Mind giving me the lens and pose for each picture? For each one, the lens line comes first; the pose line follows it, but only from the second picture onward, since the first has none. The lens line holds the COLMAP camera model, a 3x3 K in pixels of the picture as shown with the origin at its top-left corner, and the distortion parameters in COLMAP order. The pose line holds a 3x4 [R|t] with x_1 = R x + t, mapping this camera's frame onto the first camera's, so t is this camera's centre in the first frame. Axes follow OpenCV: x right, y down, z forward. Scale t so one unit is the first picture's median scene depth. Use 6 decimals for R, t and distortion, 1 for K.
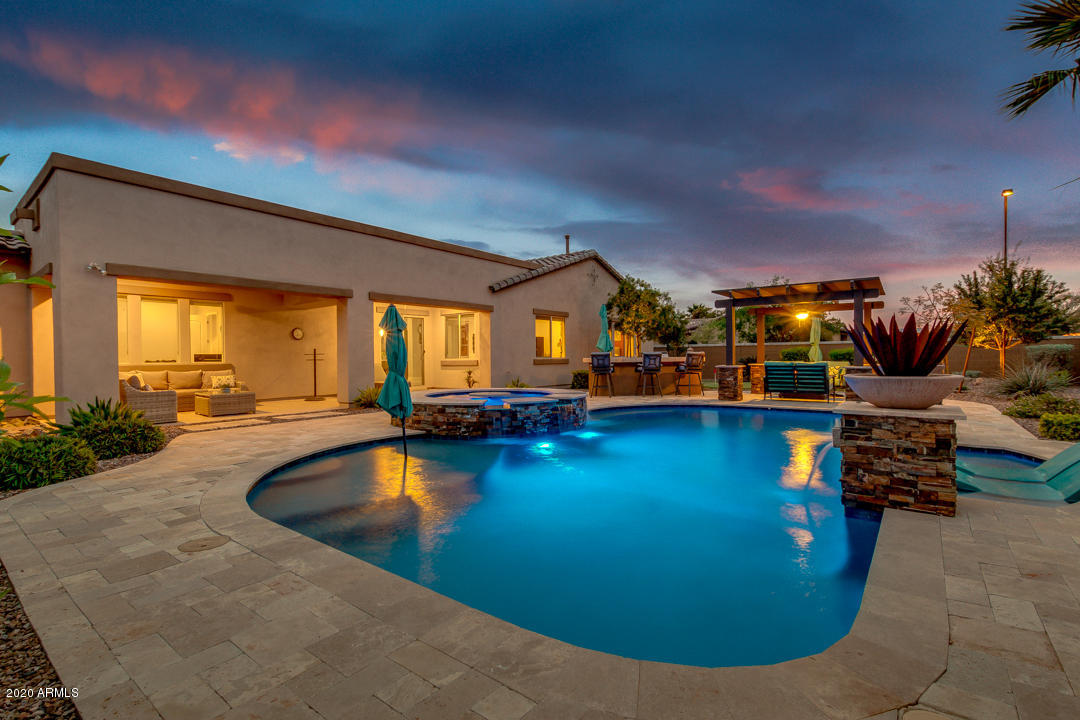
lens RADIAL K [[495.9, 0, 537.1], [0, 495.9, 365.3], [0, 0, 1]] dist [0.009001, -0.001818]
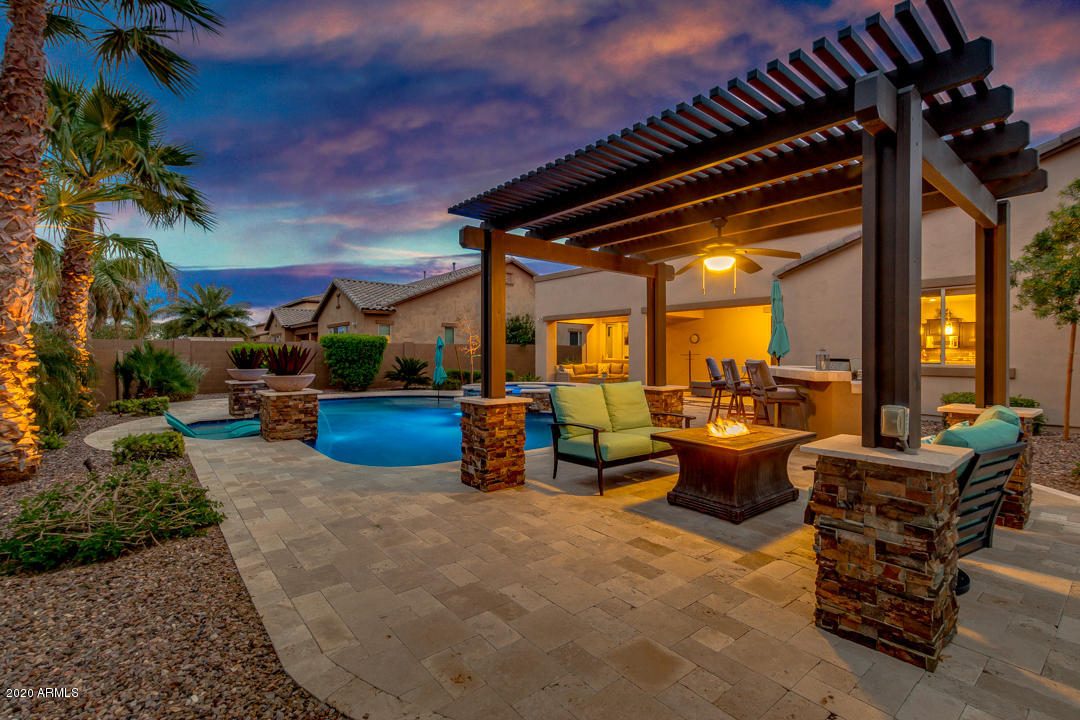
lens RADIAL K [[495.9, 0, 529.6], [0, 495.9, 360.3], [0, 0, 1]] dist [0.009001, -0.001818]
pose [[-0.244513, 0.023776, -0.969354, 0.871091], [-0.016080, 0.999462, 0.028571, -0.037552], [0.969513, 0.022573, -0.243999, 0.917310]]
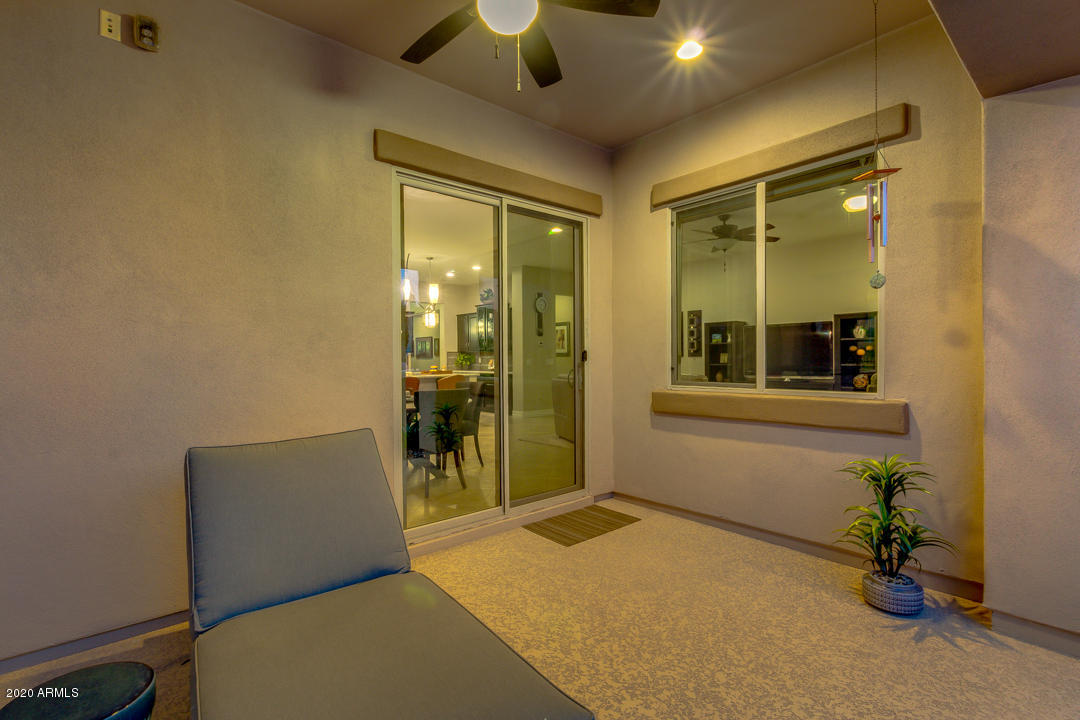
lens RADIAL K [[495.9, 0, 539.1], [0, 495.9, 361.1], [0, 0, 1]] dist [0.009001, -0.001818]
pose [[0.980704, 0.005080, -0.195432, -0.256340], [-0.006962, 0.999936, -0.008945, -0.028451], [0.195374, 0.010133, 0.980677, 0.956422]]
